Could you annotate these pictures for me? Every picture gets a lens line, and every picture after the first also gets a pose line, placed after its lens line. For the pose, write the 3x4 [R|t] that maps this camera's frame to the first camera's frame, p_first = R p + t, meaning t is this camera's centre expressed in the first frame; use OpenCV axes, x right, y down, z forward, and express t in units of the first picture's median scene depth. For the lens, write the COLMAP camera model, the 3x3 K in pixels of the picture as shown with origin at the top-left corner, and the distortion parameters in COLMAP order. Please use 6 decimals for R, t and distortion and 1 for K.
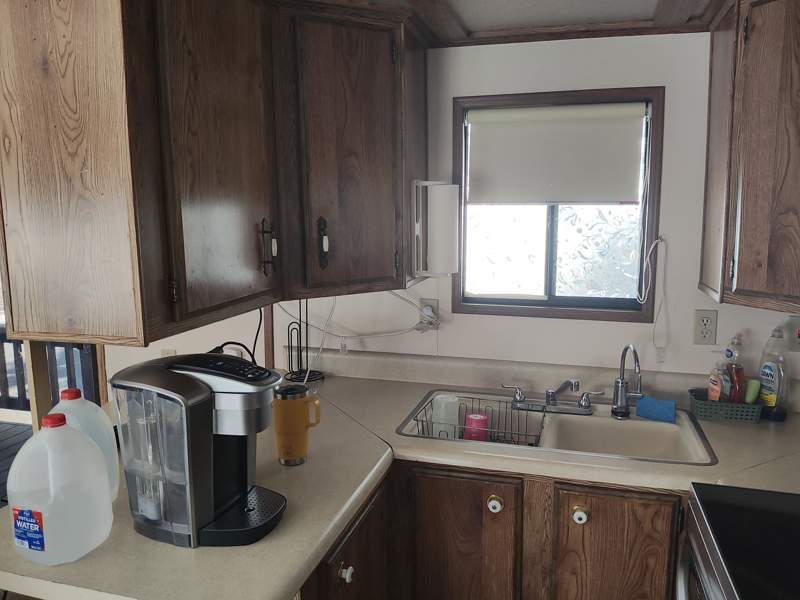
lens RADIAL K [[594.4, 0, 408.1], [0, 594.4, 299.5], [0, 0, 1]] dist [0.003261, -0.061751]
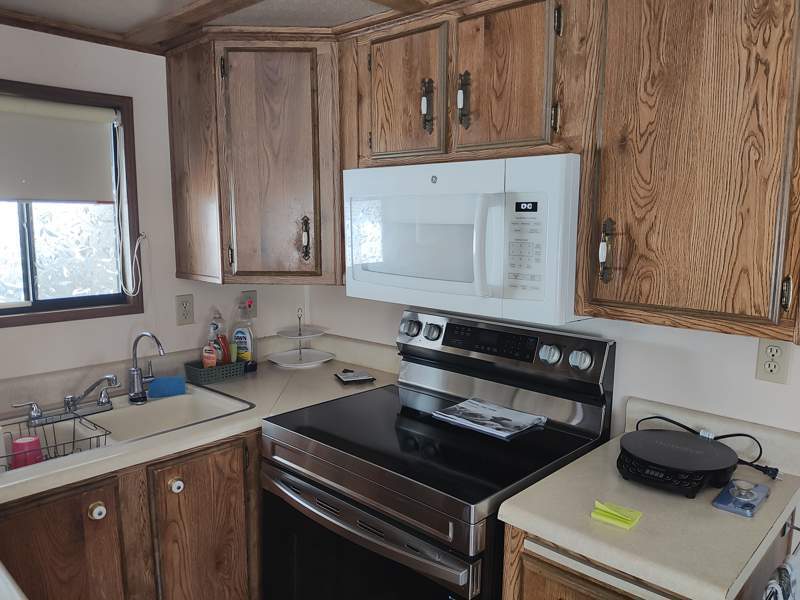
lens RADIAL K [[594.4, 0, 398.8], [0, 594.4, 303.4], [0, 0, 1]] dist [0.003261, -0.061751]
pose [[0.444722, -0.118719, 0.887766, -0.383598], [0.120548, 0.990092, 0.072015, 0.000351], [-0.887519, 0.074992, 0.454627, 0.090850]]
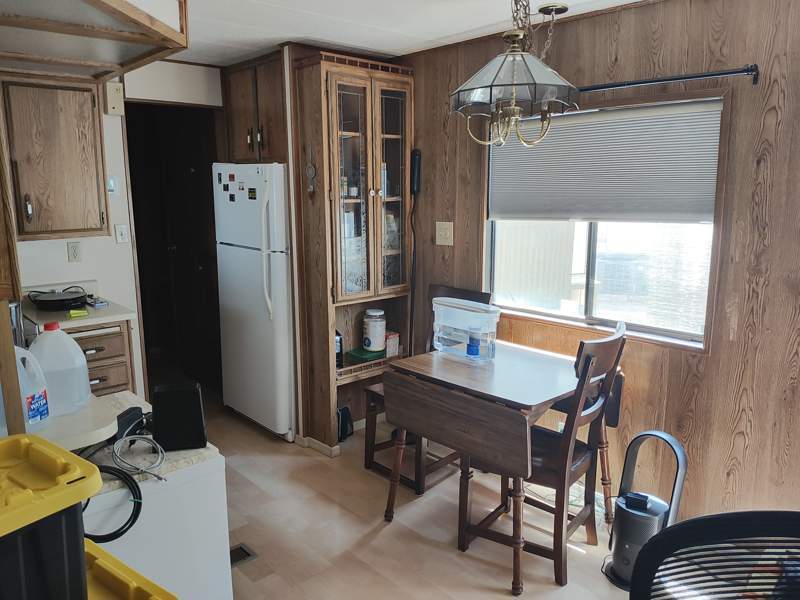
lens RADIAL K [[594.4, 0, 398.7], [0, 594.4, 300.1], [0, 0, 1]] dist [0.003261, -0.061751]
pose [[-0.855021, -0.093051, 0.510178, -1.343567], [0.083573, 0.946189, 0.312637, -0.168321], [-0.511816, 0.309948, -0.801234, 1.081942]]
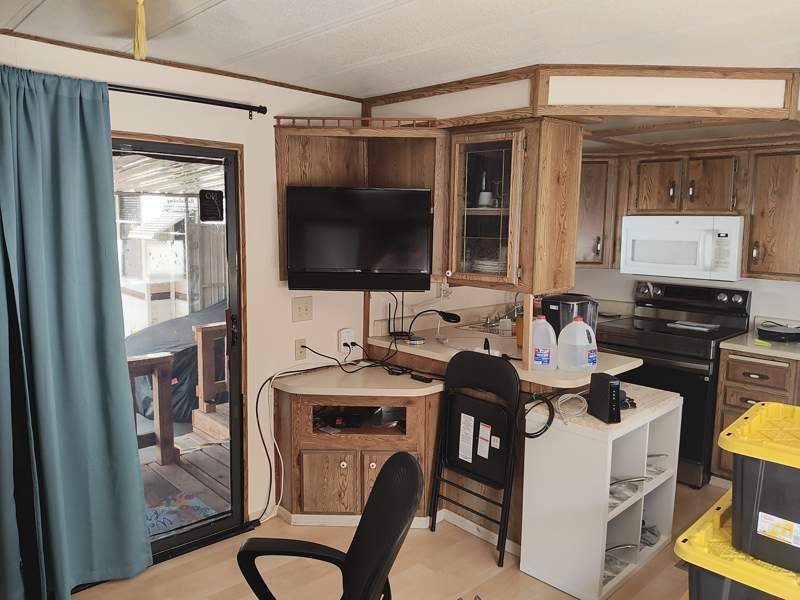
lens RADIAL K [[594.4, 0, 408.1], [0, 594.4, 294.8], [0, 0, 1]] dist [0.003261, -0.061751]
pose [[0.508998, -0.094855, 0.855525, -1.986391], [0.113875, 0.992594, 0.042302, -0.059404], [-0.853202, 0.075891, 0.516030, 0.179836]]
